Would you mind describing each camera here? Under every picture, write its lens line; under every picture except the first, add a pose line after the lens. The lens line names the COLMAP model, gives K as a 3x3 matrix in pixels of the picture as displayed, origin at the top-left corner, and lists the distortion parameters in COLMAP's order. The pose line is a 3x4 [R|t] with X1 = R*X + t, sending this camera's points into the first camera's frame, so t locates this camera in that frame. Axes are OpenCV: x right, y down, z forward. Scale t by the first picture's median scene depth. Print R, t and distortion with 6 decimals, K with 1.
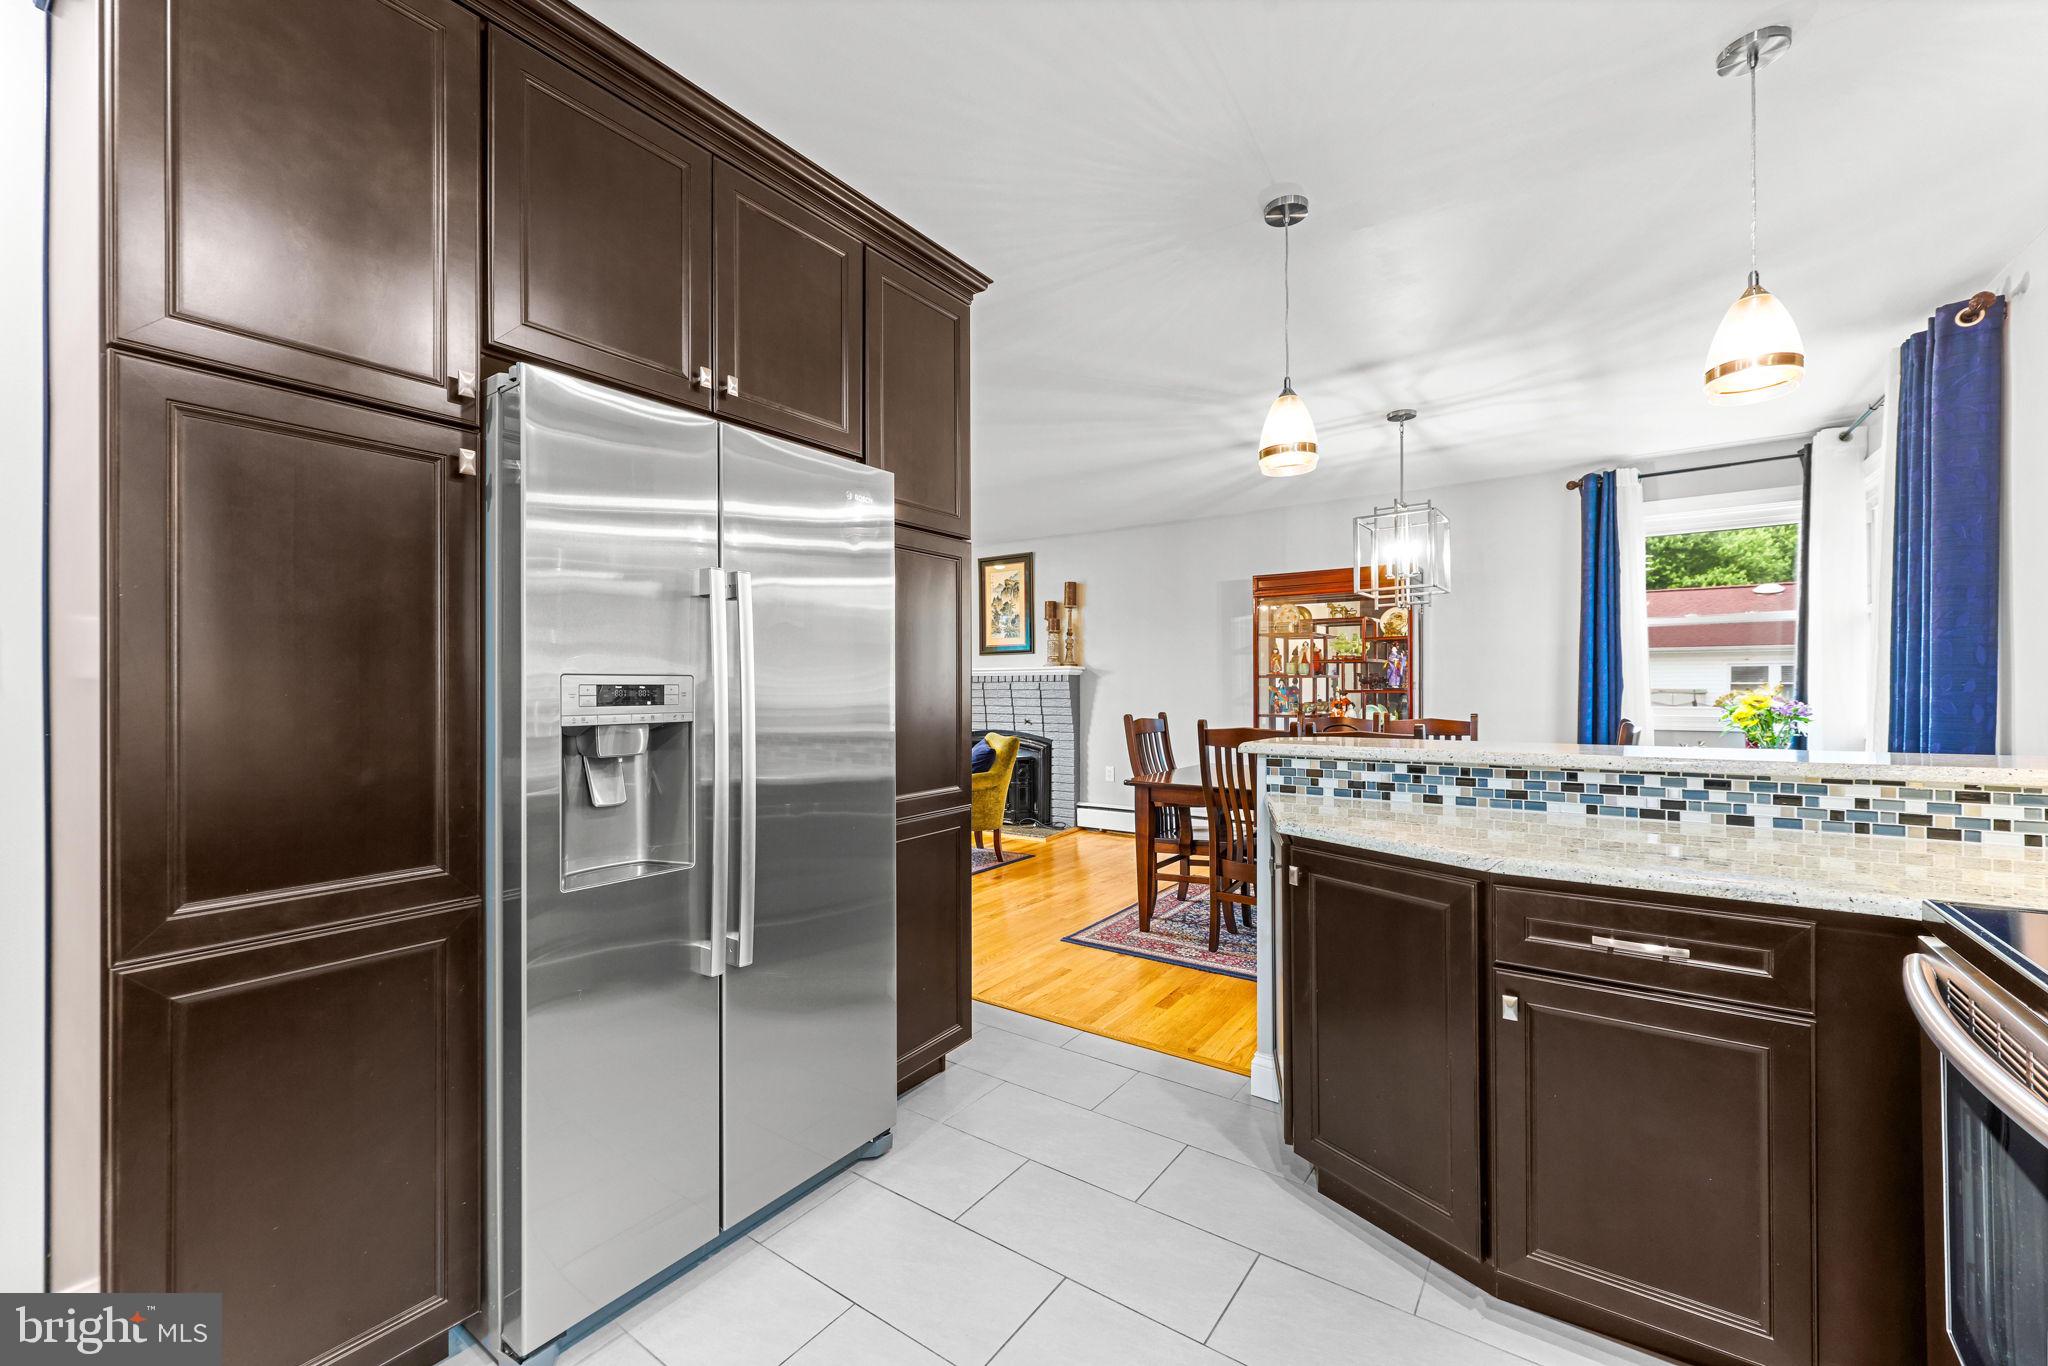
lens RADIAL K [[824.5, 0, 1024.0], [0, 824.5, 683.0], [0, 0, 1]] dist [-0.000195, -0.000055]
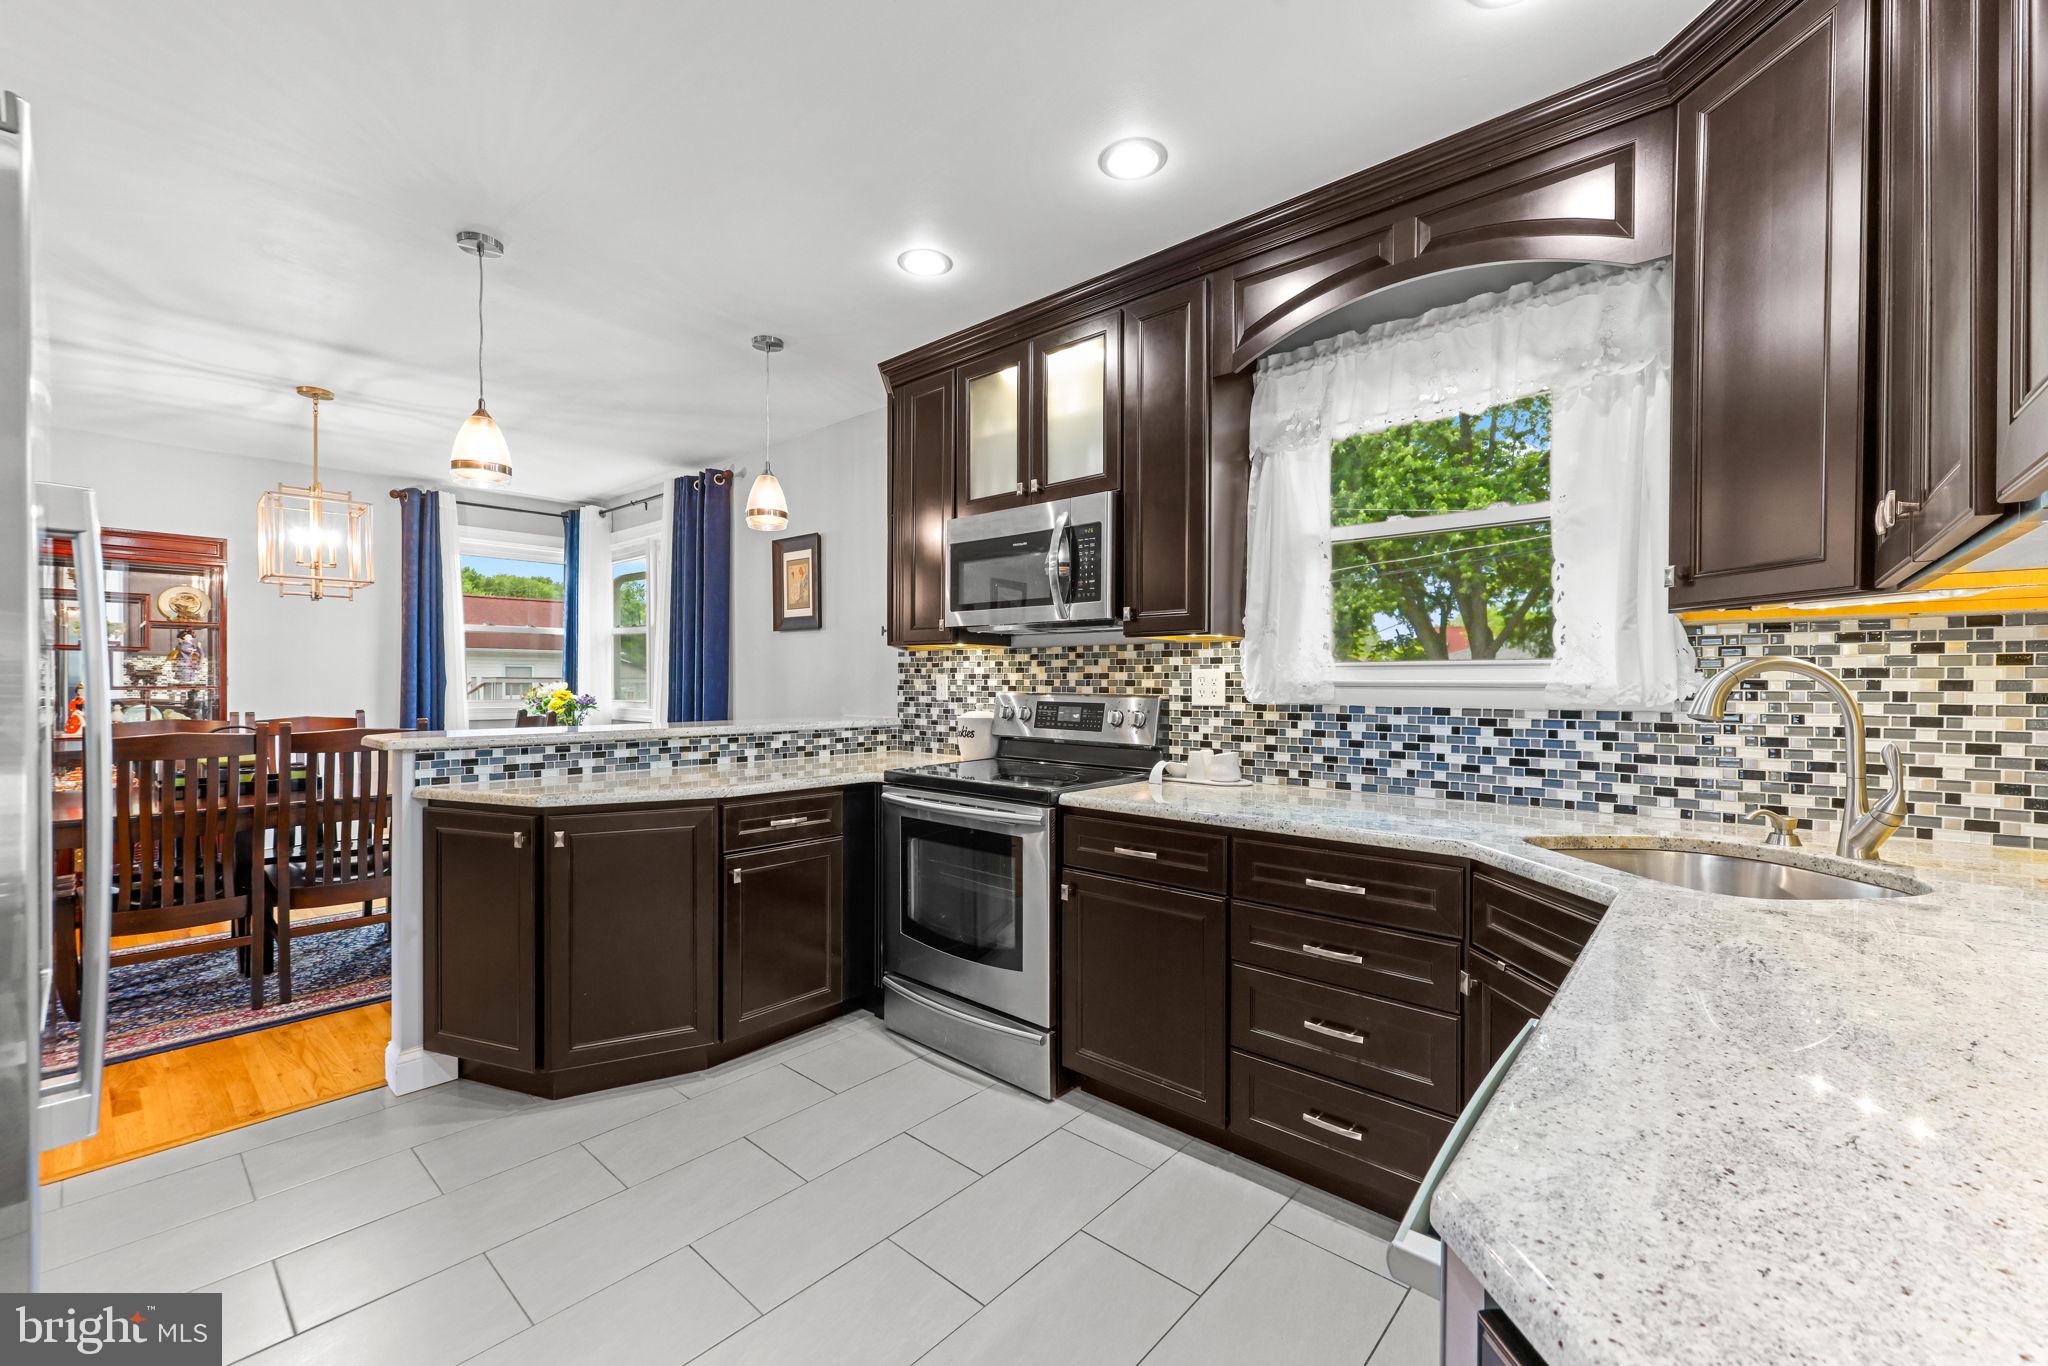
lens RADIAL K [[824.5, 0, 1024.0], [0, 824.5, 683.0], [0, 0, 1]] dist [-0.000195, -0.000055]
pose [[0.104704, 0.004566, 0.994493, -0.682312], [-0.009336, 0.999950, -0.003609, 0.002400], [-0.994460, -0.008907, 0.104742, 0.170013]]
